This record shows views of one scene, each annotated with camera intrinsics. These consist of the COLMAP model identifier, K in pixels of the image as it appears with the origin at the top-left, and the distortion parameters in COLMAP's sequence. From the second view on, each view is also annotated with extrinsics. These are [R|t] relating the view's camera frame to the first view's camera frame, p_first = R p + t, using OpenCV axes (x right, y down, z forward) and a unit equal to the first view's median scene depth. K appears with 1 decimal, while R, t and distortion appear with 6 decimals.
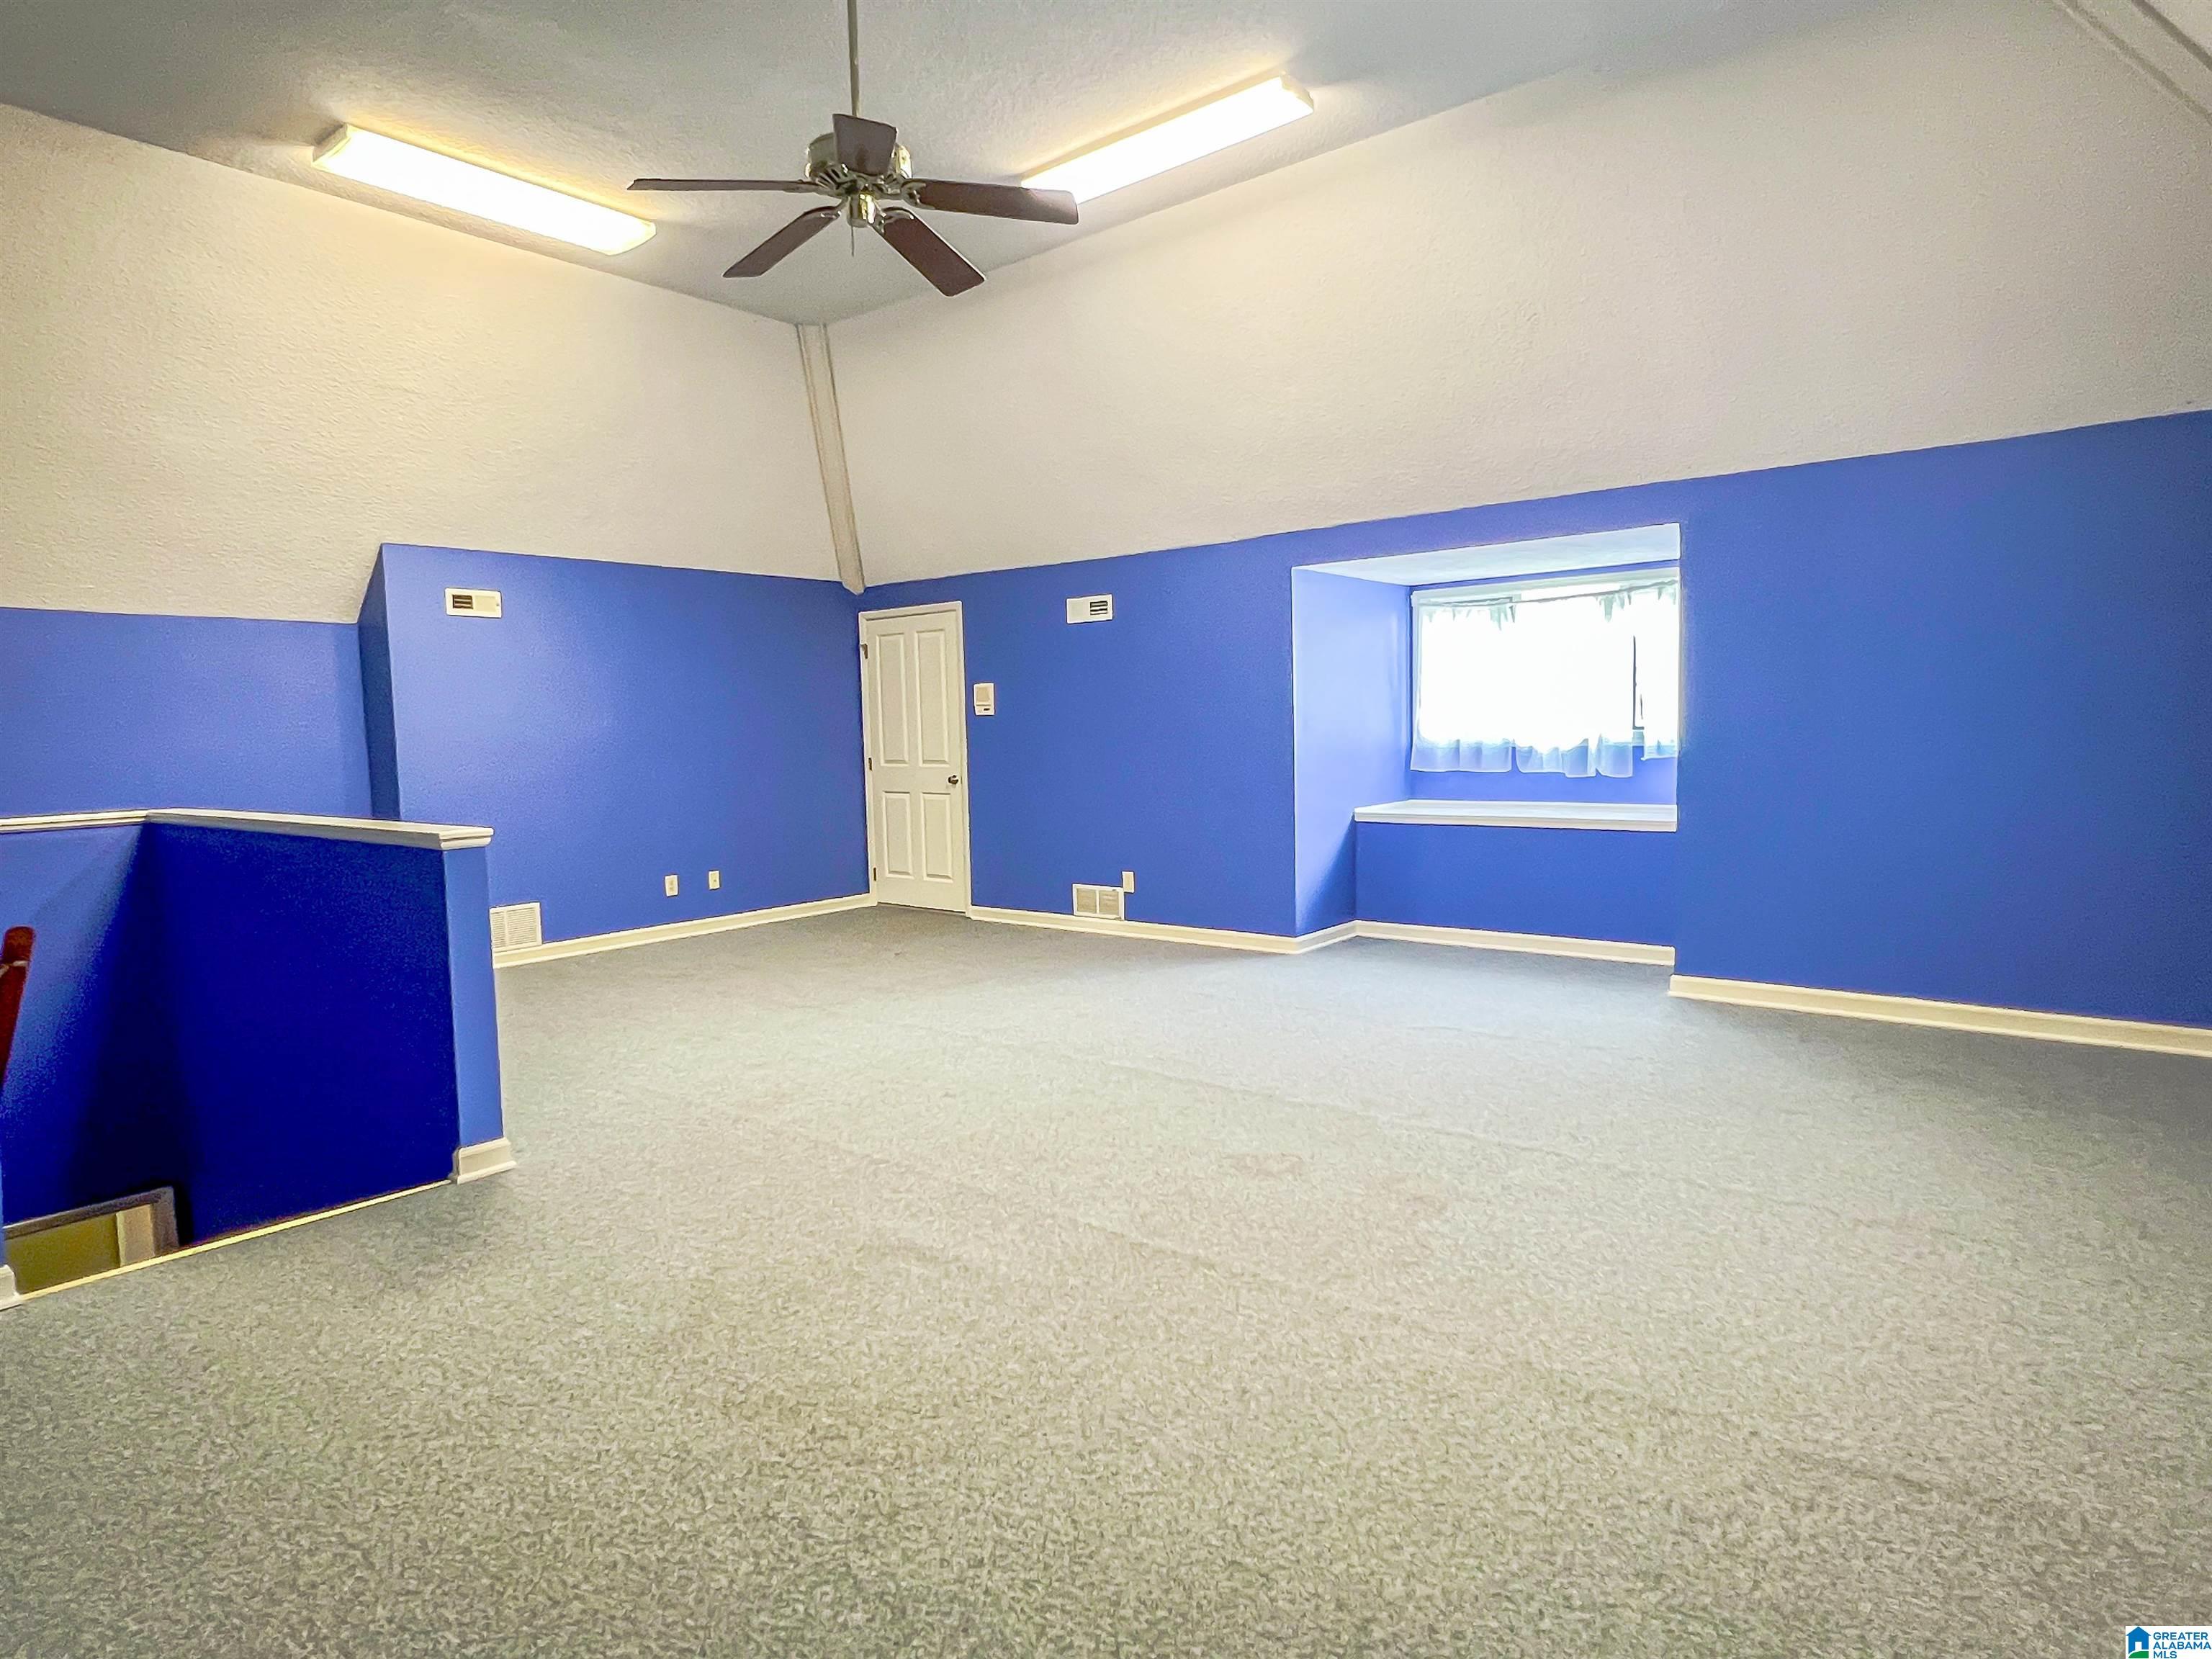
lens RADIAL K [[1287.5, 0, 1106.0], [0, 1287.5, 829.5], [0, 0, 1]] dist [0.001353, -0.000574]
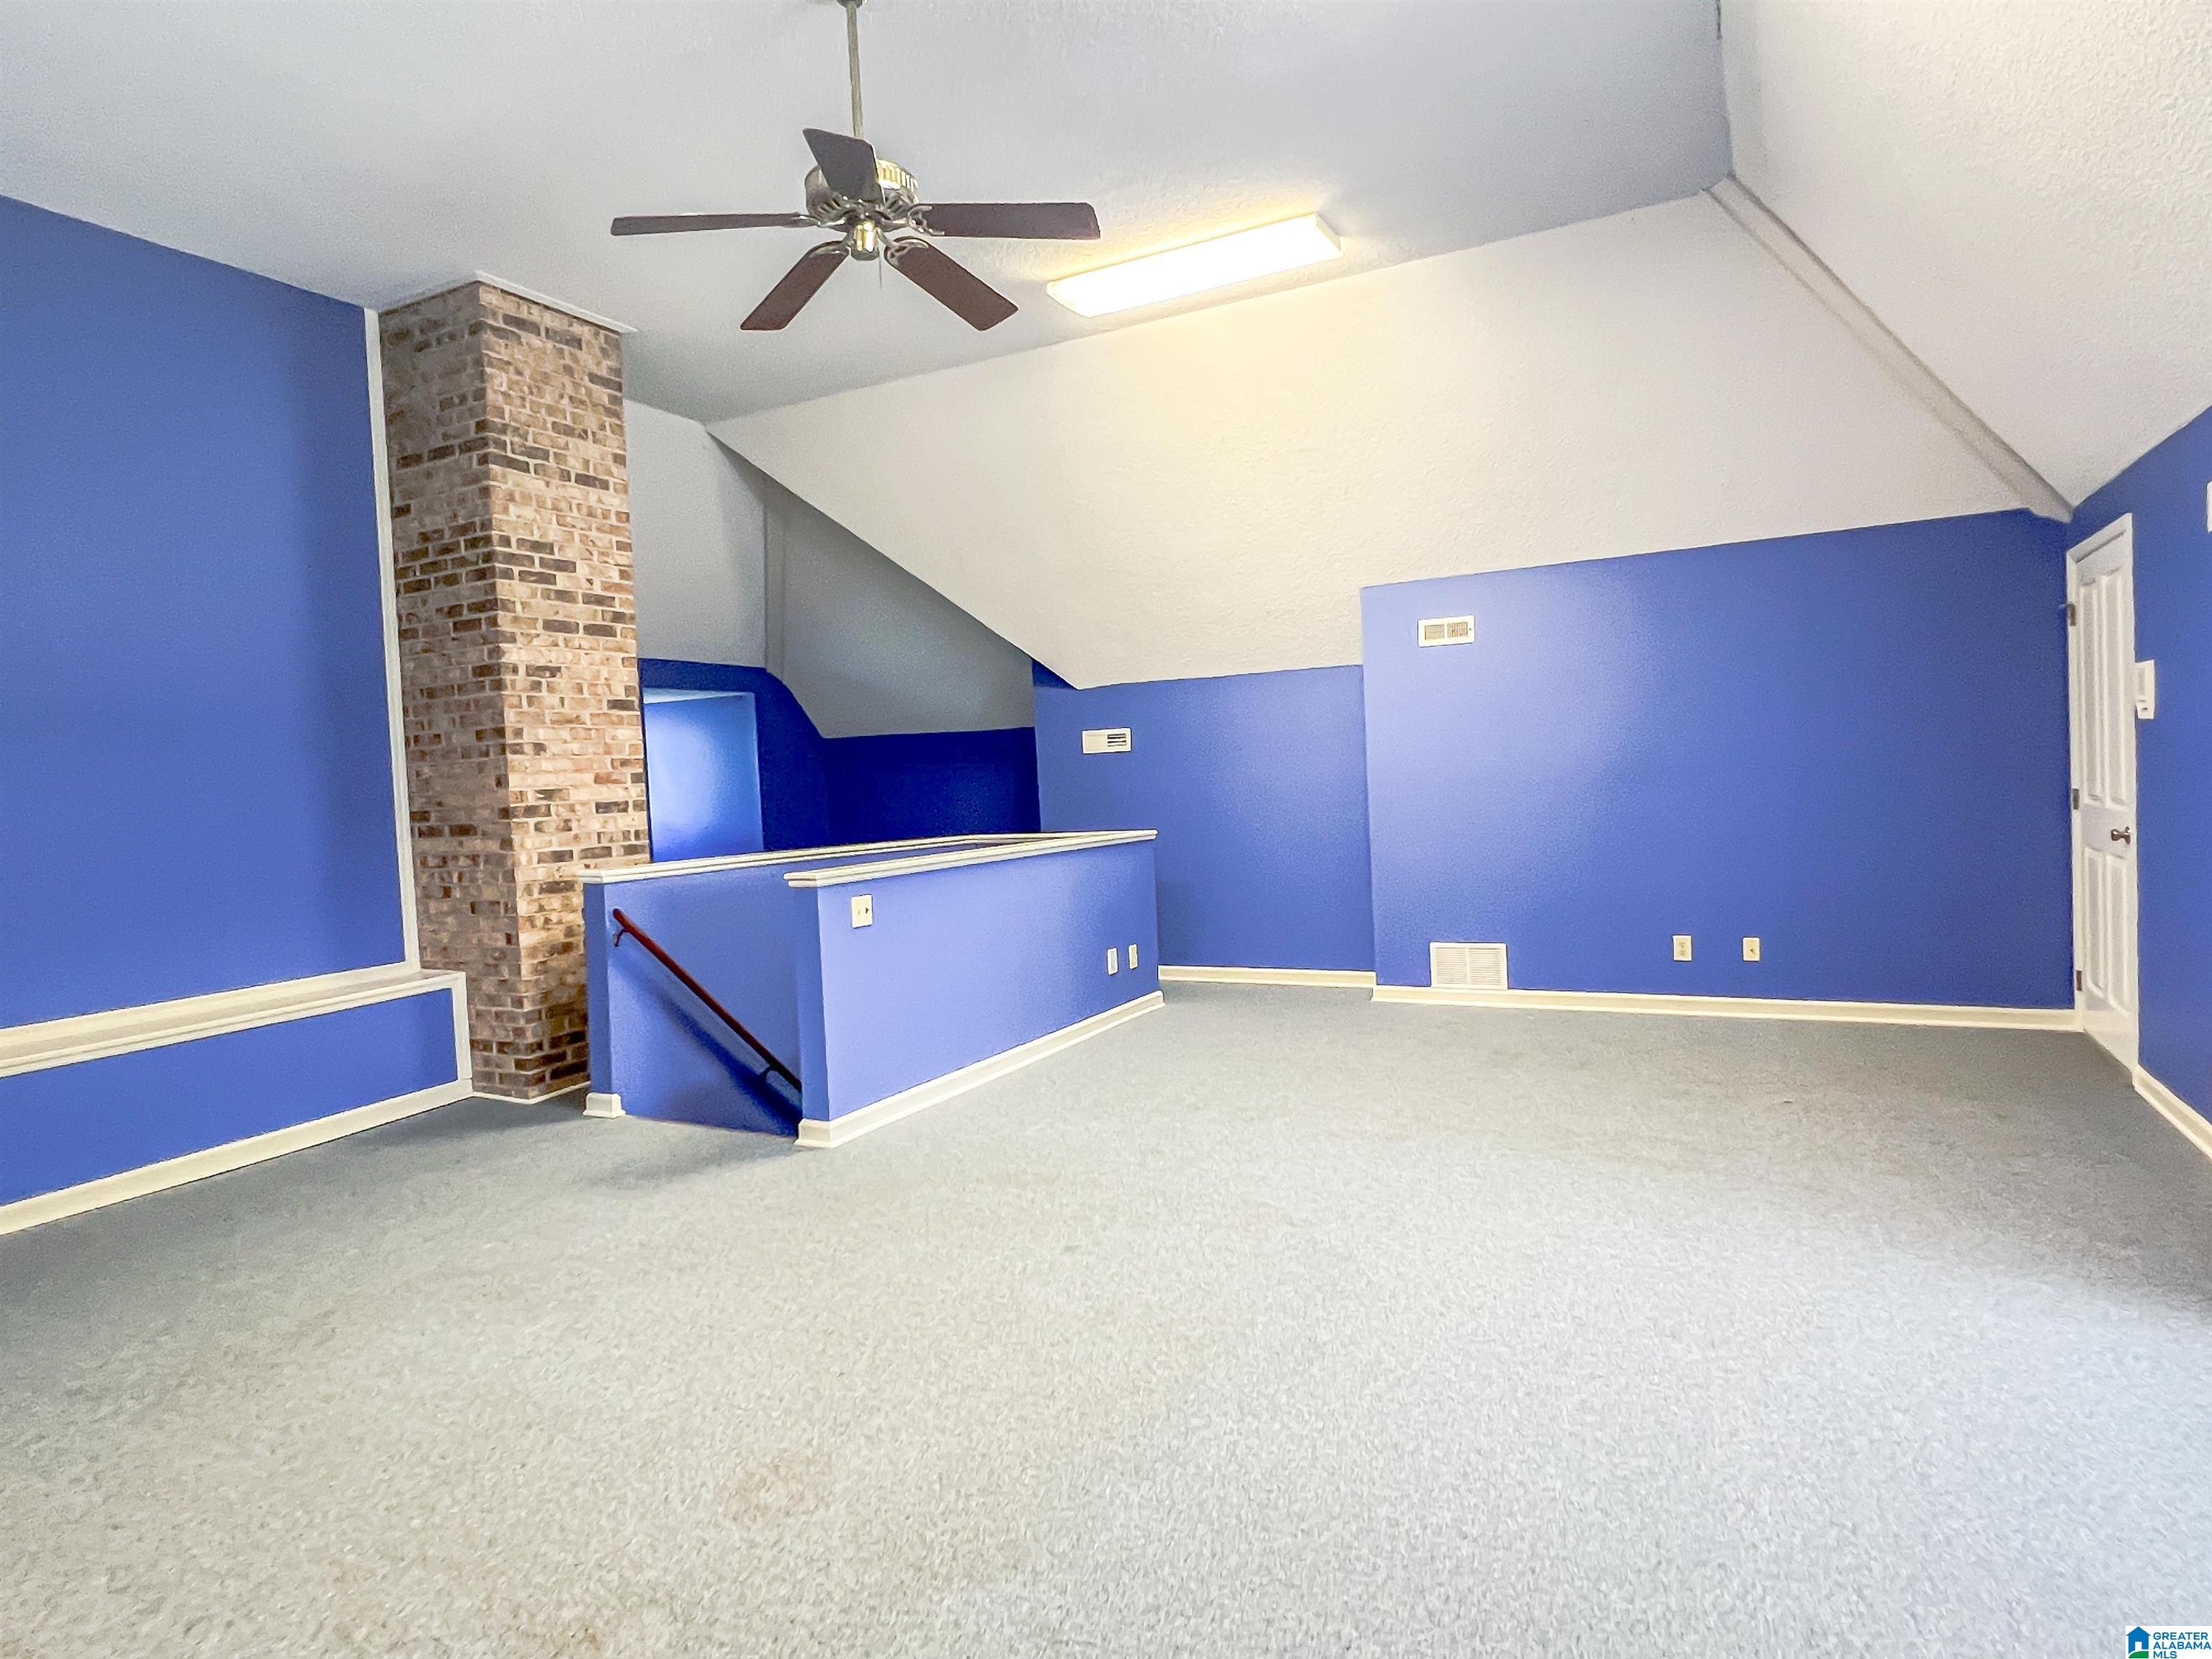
lens RADIAL K [[1287.5, 0, 1106.0], [0, 1287.5, 829.5], [0, 0, 1]] dist [0.001353, -0.000574]
pose [[0.175875, 0.057488, -0.982732, 0.547939], [-0.039722, 0.997895, 0.051266, -0.081479], [0.983611, 0.030020, 0.177788, 0.723052]]
